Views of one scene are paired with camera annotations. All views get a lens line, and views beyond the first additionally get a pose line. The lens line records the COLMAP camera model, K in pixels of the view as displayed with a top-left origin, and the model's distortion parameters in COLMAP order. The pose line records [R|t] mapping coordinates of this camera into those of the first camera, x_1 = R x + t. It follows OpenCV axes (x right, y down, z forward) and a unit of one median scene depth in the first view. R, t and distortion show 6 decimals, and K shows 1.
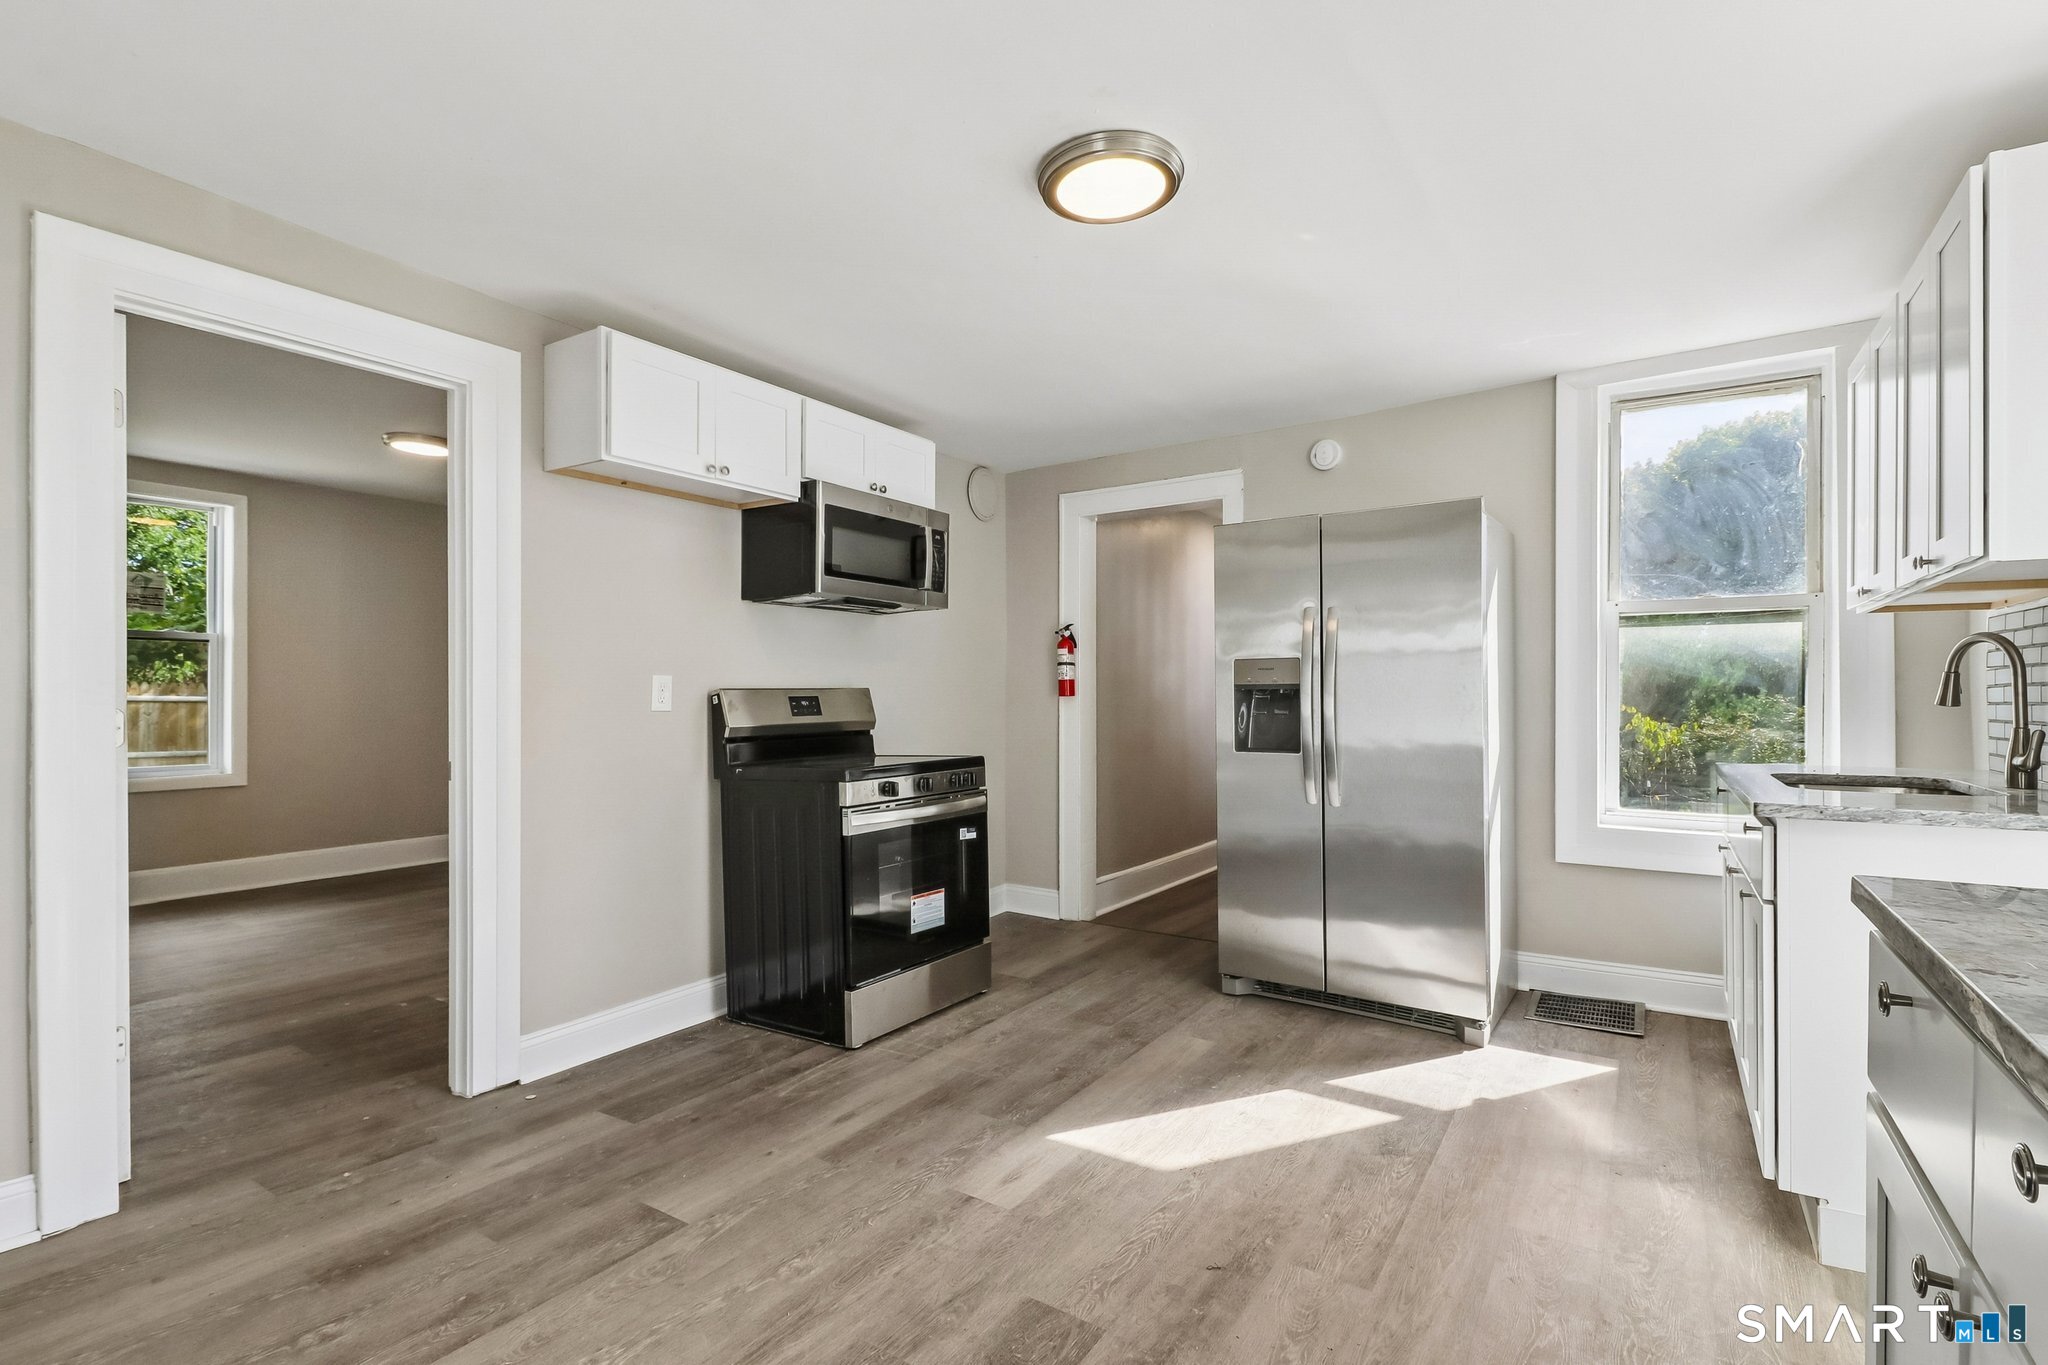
lens RADIAL K [[958.2, 0, 999.9], [0, 958.2, 699.0], [0, 0, 1]] dist [0.000379, -0.003167]
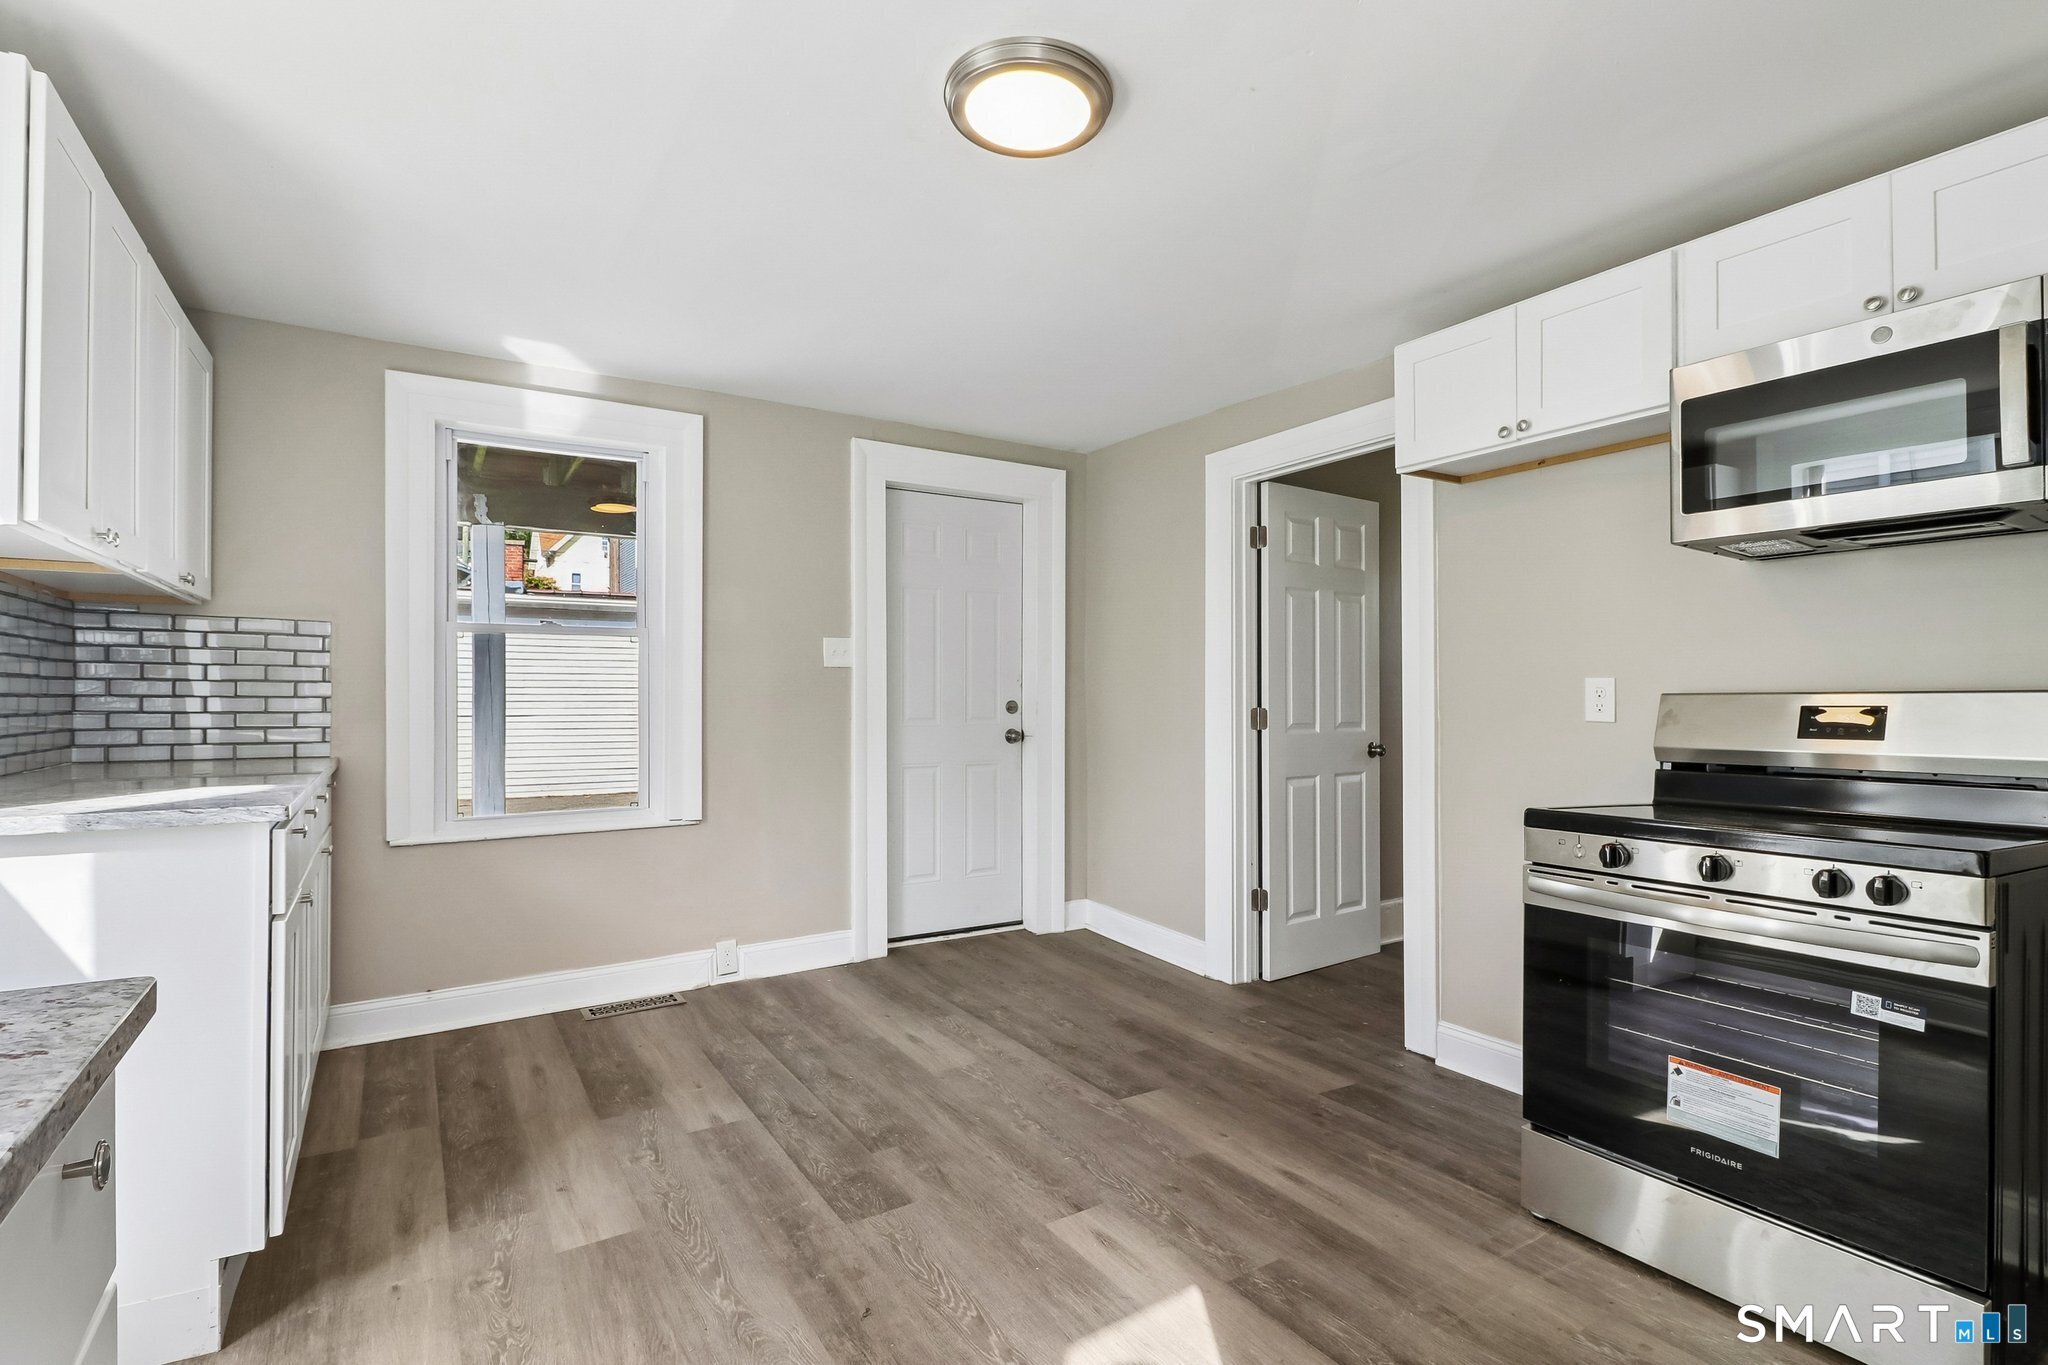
lens RADIAL K [[958.2, 0, 1007.9], [0, 958.2, 690.8], [0, 0, 1]] dist [0.000379, -0.003167]
pose [[-0.400570, -0.007803, -0.916233, 0.753508], [-0.010156, 0.999940, -0.004076, -0.006144], [0.916210, 0.007672, -0.400626, 1.101104]]
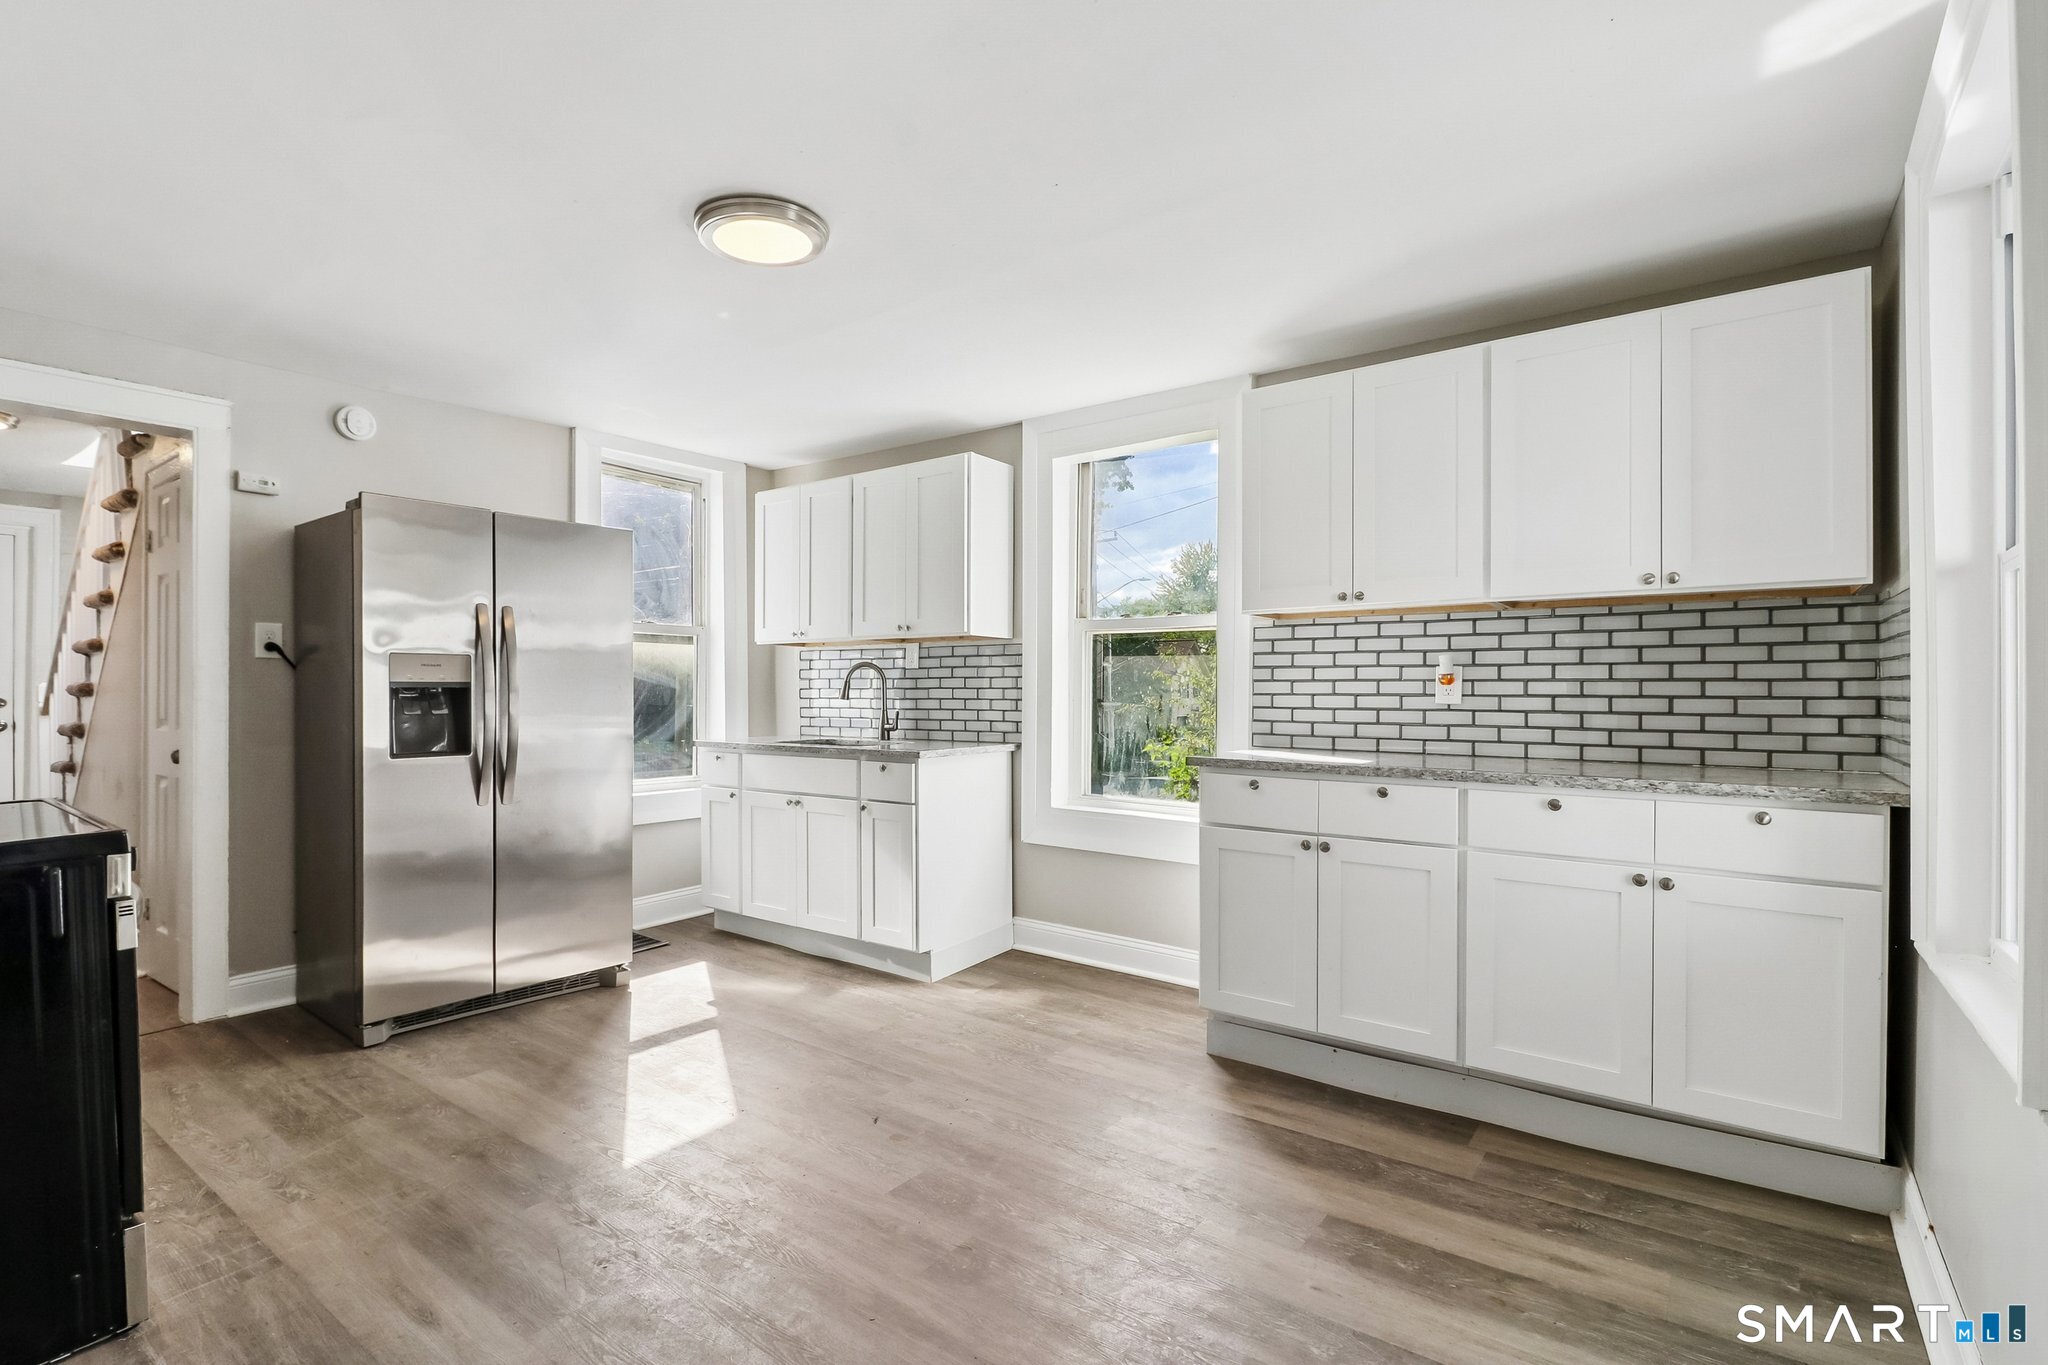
lens RADIAL K [[958.2, 0, 1018.3], [0, 958.2, 686.8], [0, 0, 1]] dist [0.000379, -0.003167]
pose [[0.038488, 0.005882, 0.999242, -0.818828], [0.002069, 0.999980, -0.005966, -0.005006], [-0.999257, 0.002297, 0.038475, 0.547700]]
